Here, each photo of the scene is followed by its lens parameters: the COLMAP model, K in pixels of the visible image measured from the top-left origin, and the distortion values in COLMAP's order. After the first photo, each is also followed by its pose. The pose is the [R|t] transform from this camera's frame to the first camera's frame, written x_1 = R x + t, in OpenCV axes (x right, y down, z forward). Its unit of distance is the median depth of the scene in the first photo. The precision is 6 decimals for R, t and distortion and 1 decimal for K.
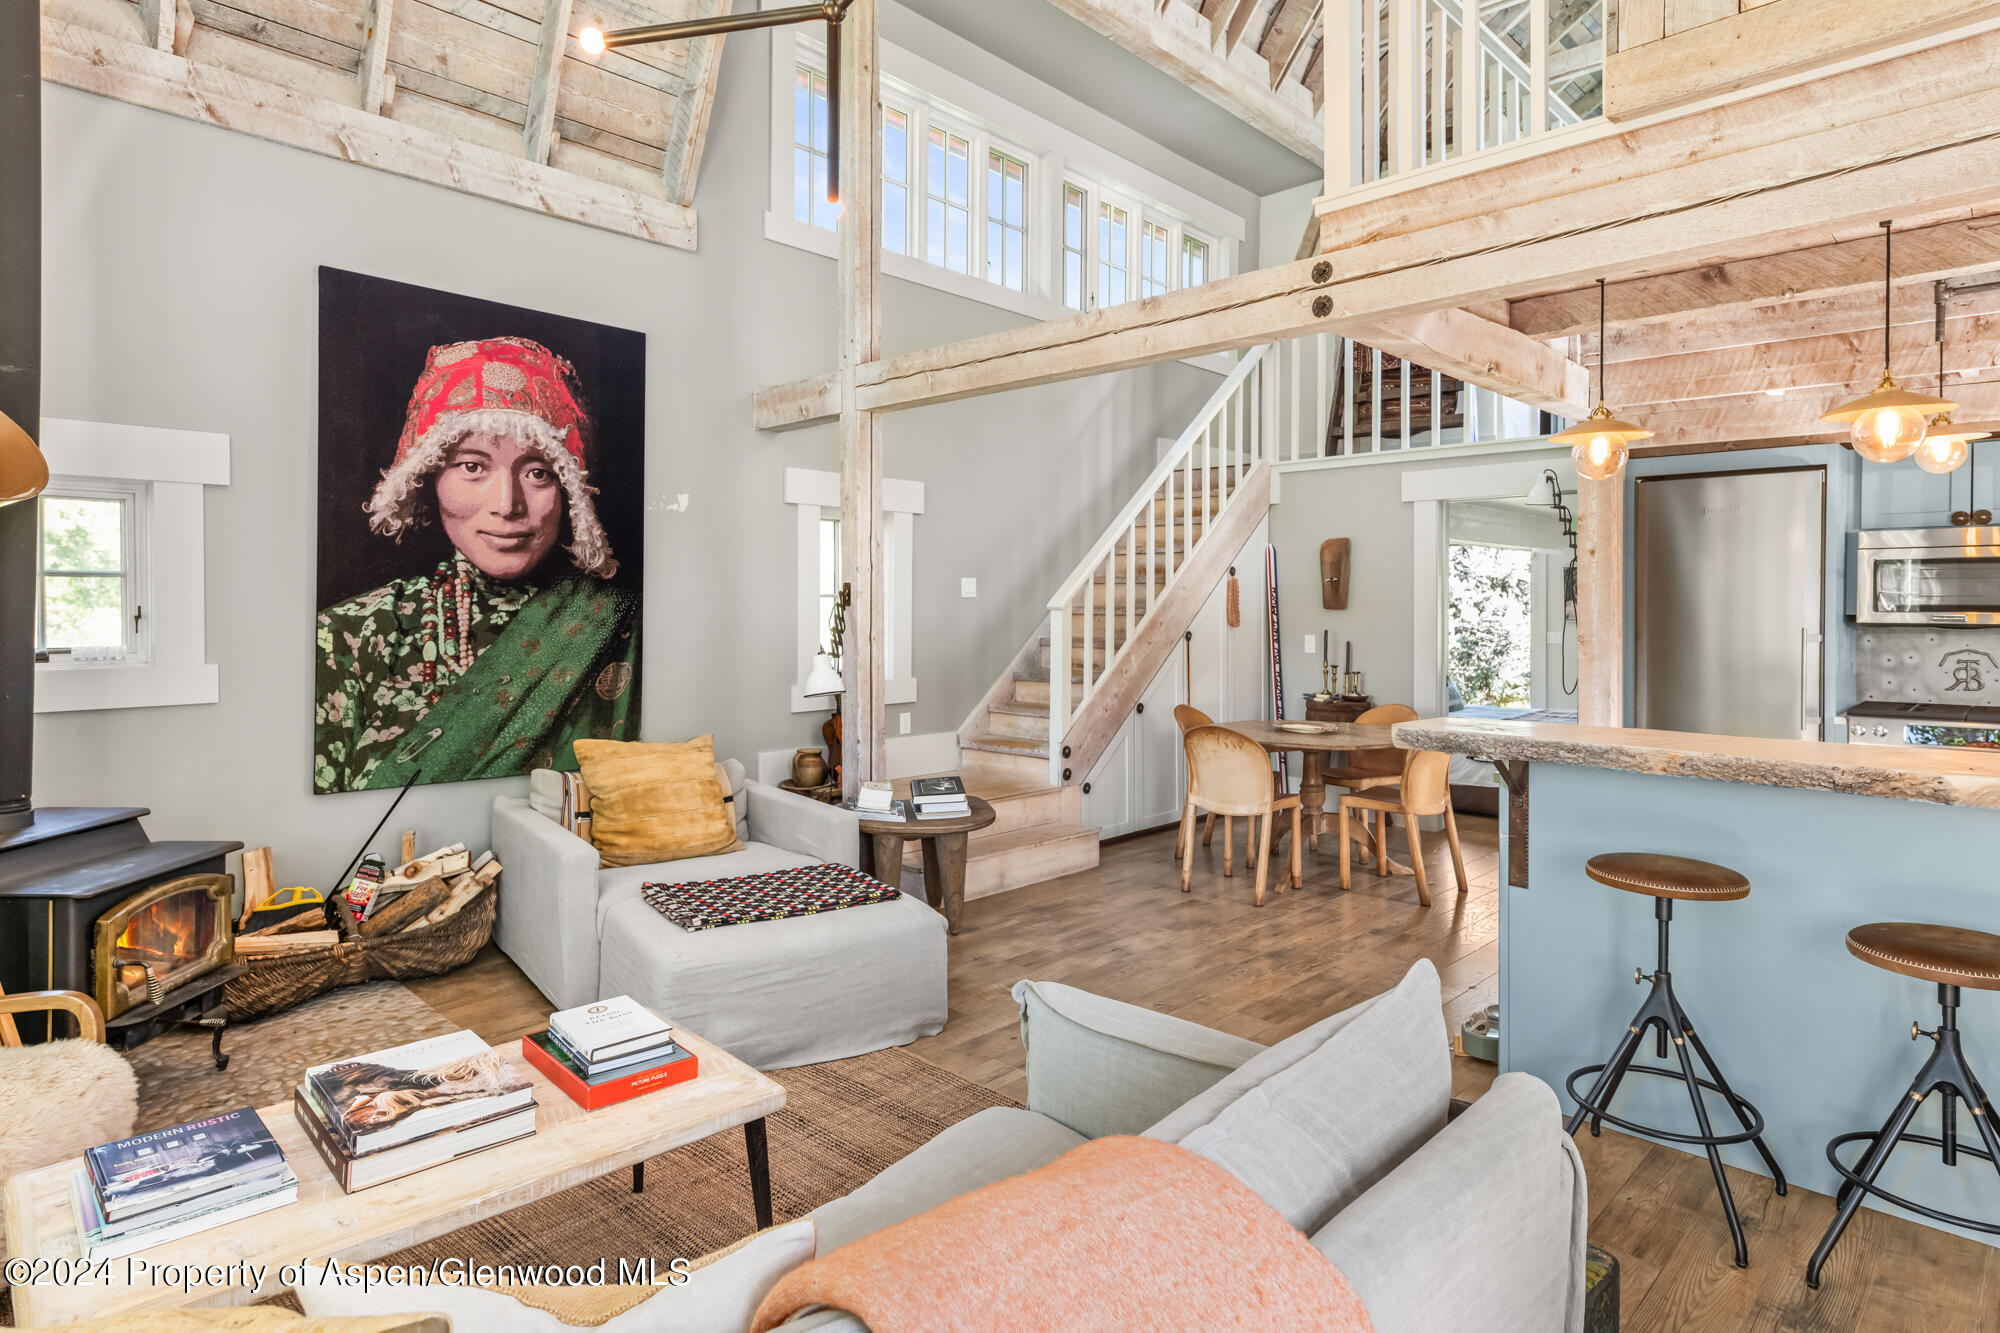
lens RADIAL K [[1051.0, 0, 999.2], [0, 1051.0, 601.9], [0, 0, 1]] dist [-0.001926, -0.000406]
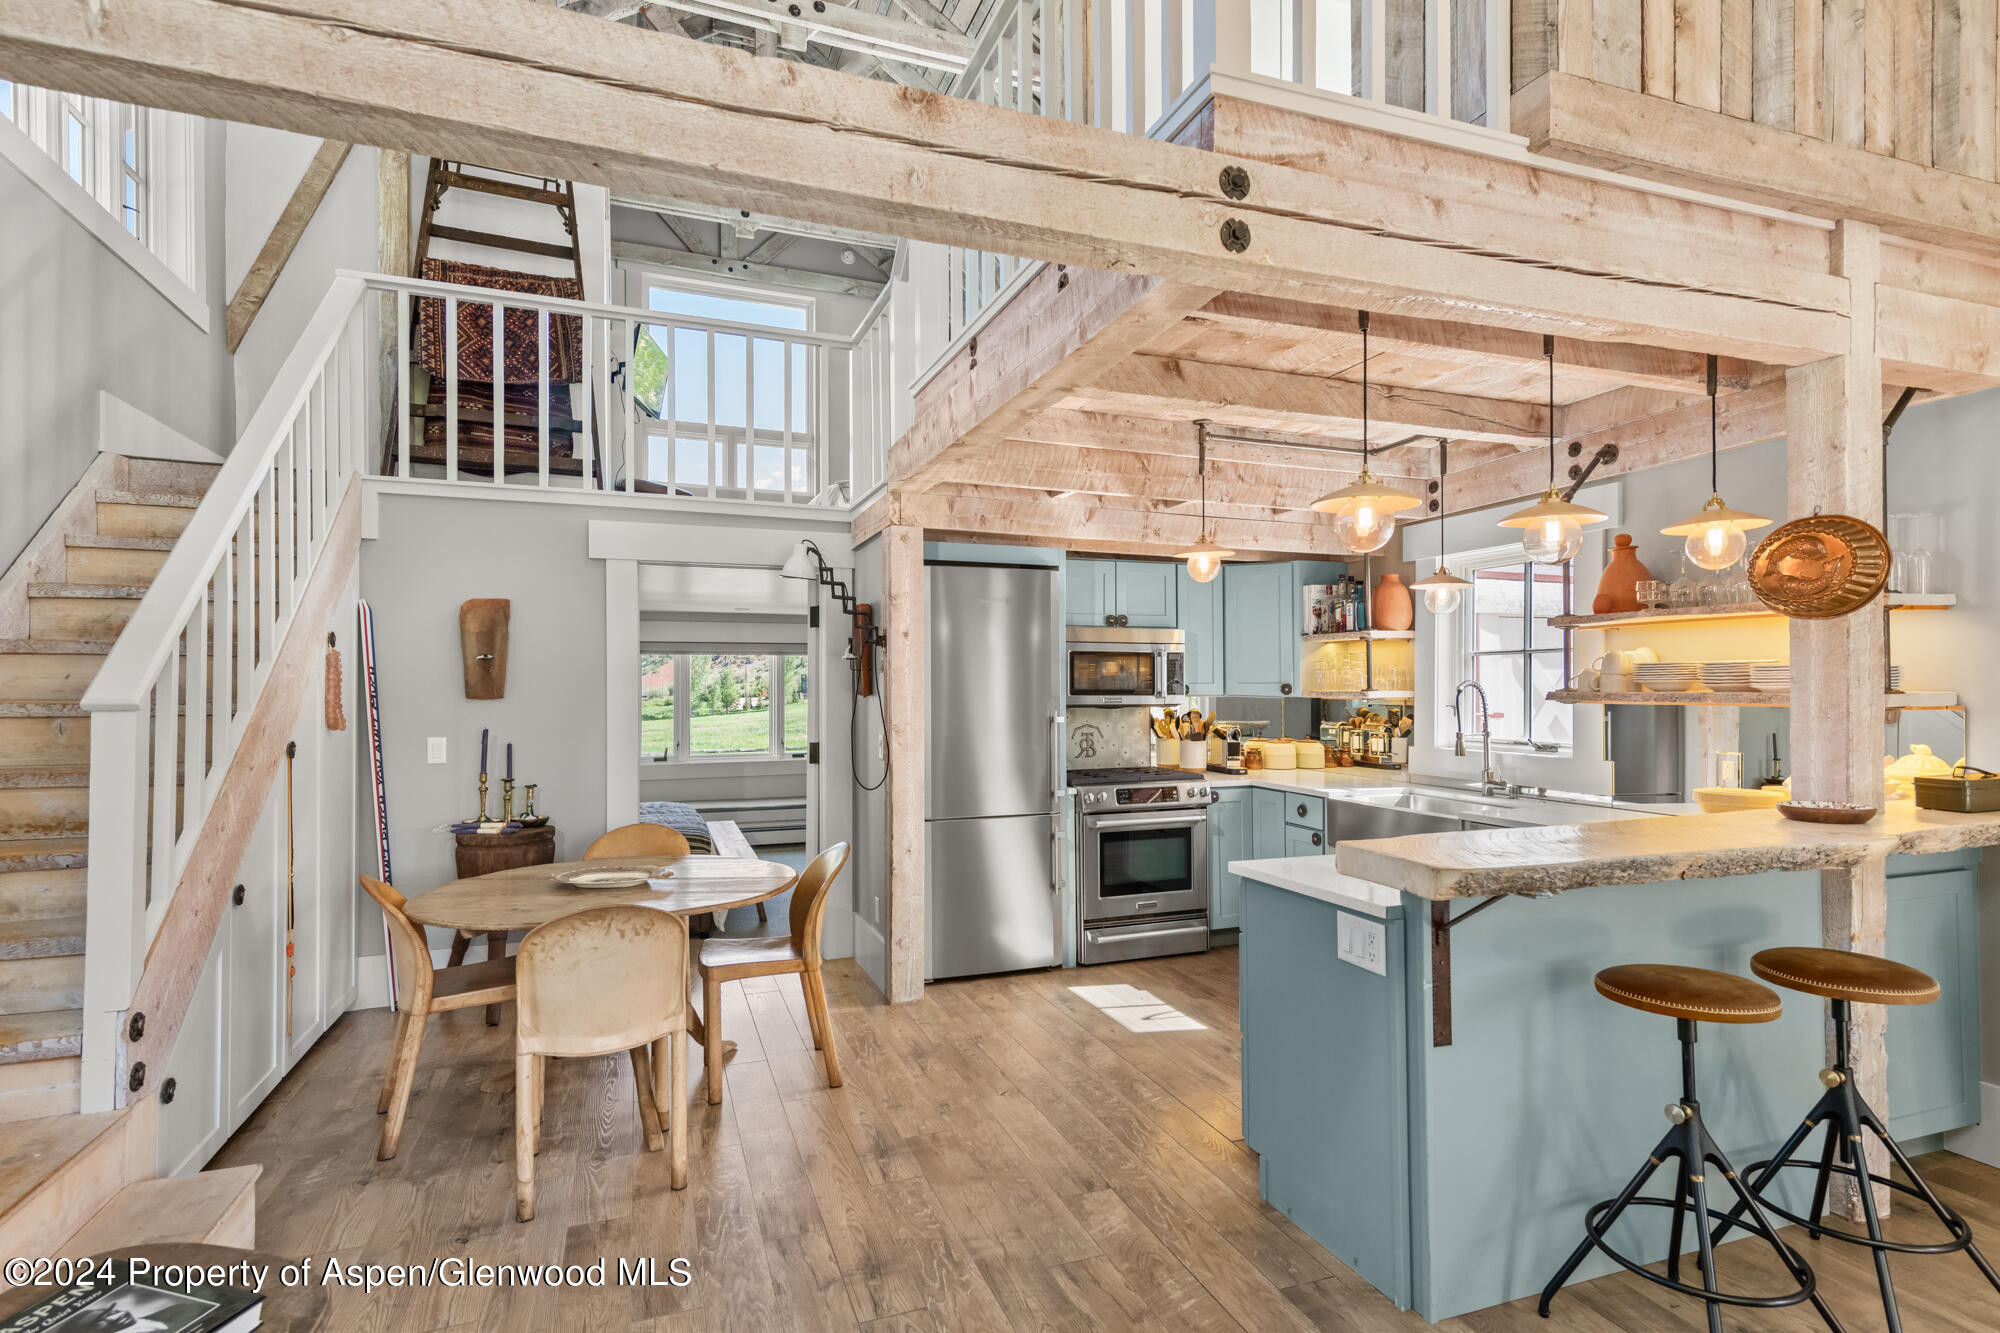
lens RADIAL K [[999.9, 0, 1000.0], [0, 999.9, 666.5], [0, 0, 1]] dist [0.042348, -0.000851]
pose [[0.435815, 0.016621, 0.899883, -0.208634], [0.001155, 0.999818, -0.019026, -0.001921], [-0.900036, 0.009331, 0.435716, 0.572781]]
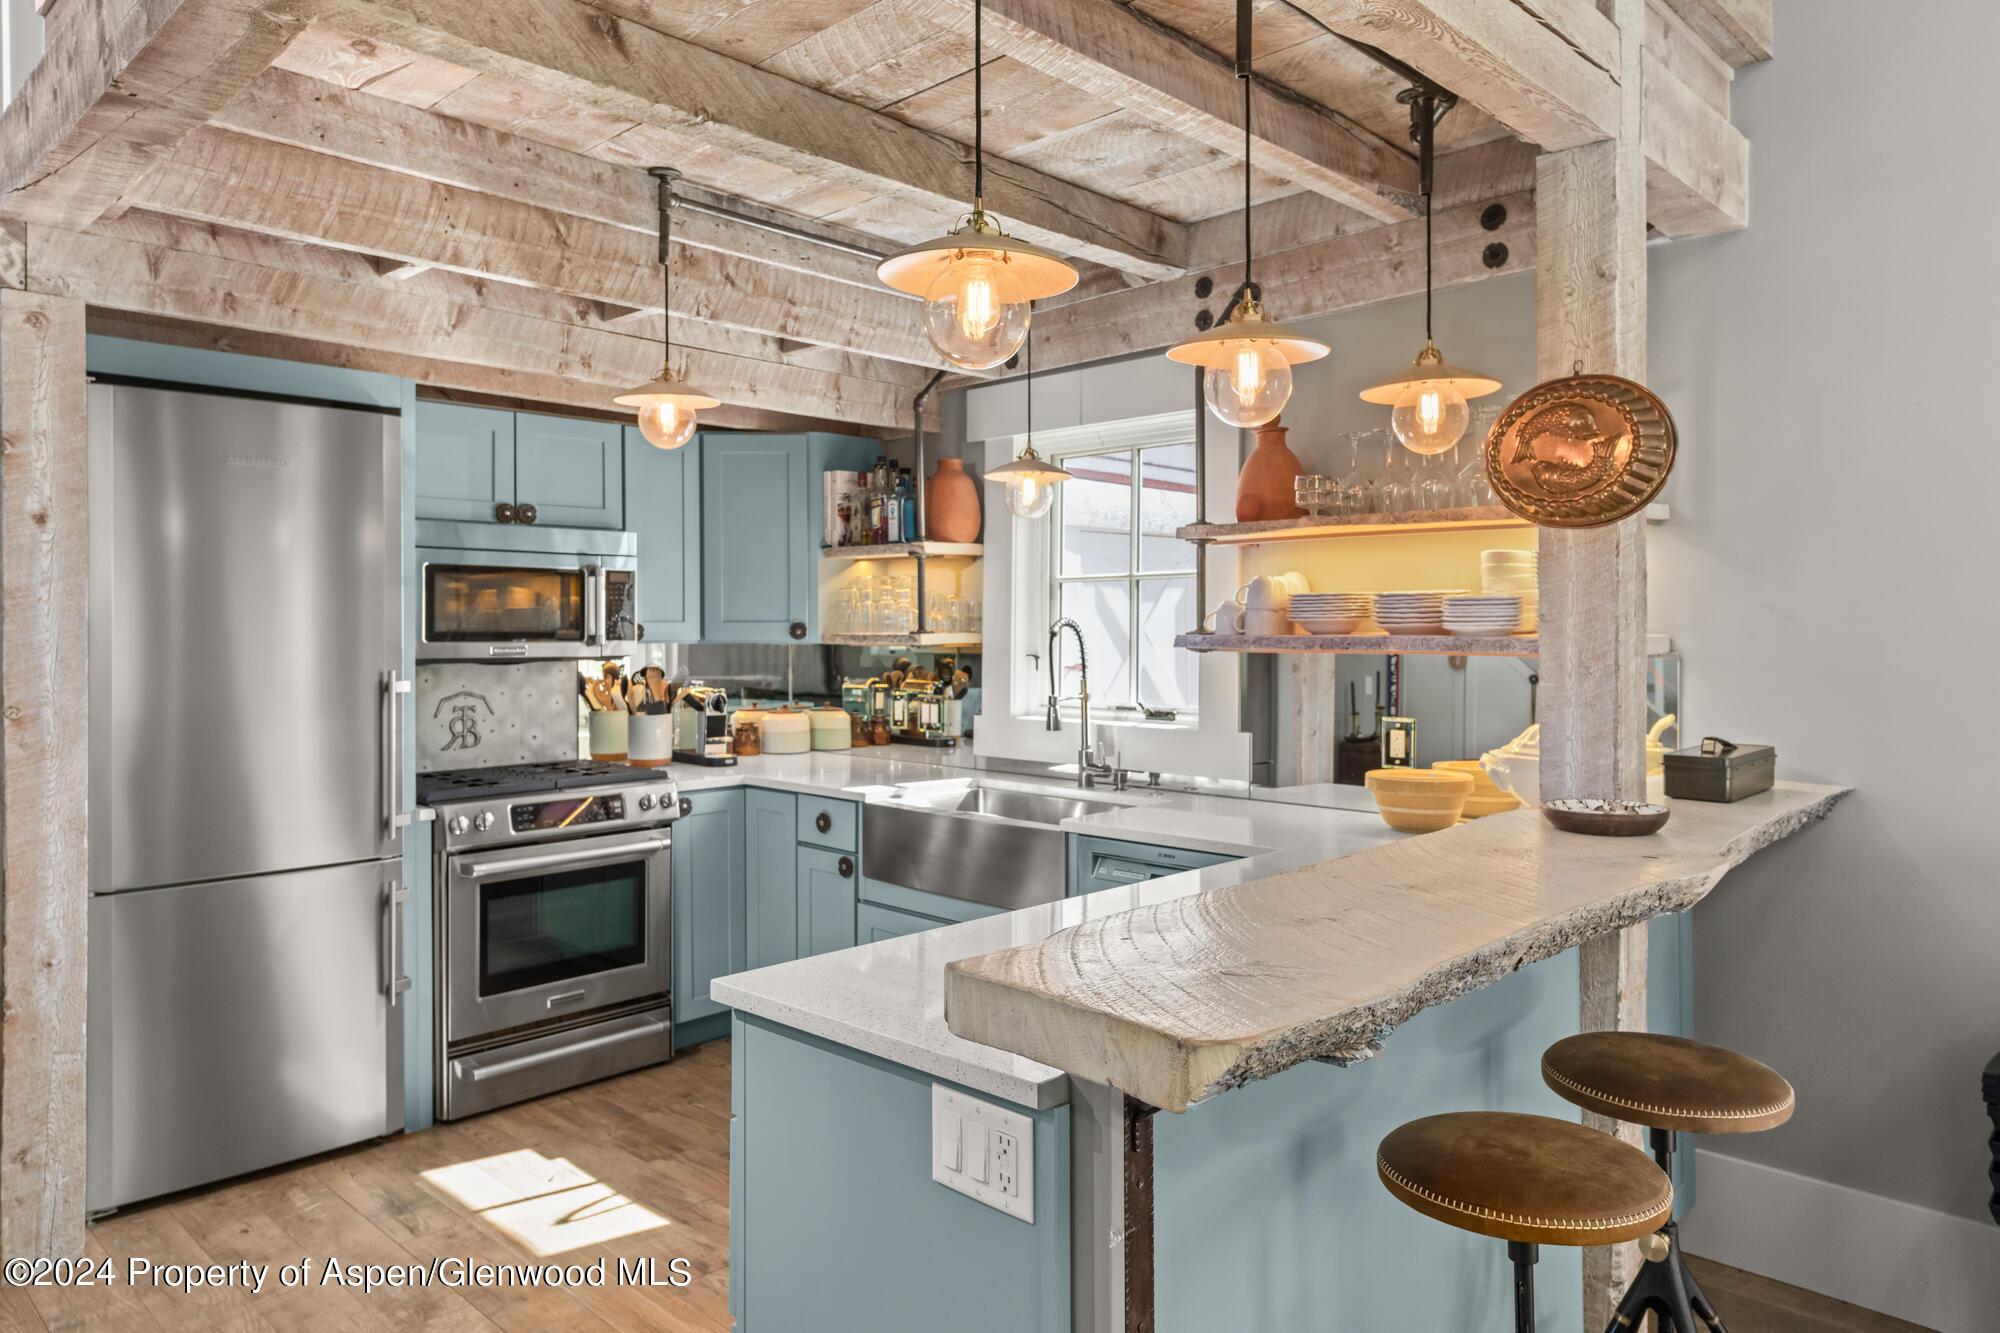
lens RADIAL K [[1335.4, 0, 1035.1], [0, 1335.4, 638.7], [0, 0, 1]] dist [0.003157, -0.000220]
pose [[-0.015242, -0.010541, 0.999828, -0.016513], [-0.000741, 0.999944, 0.010531, -0.002194], [-0.999884, -0.000580, -0.015249, 0.619131]]
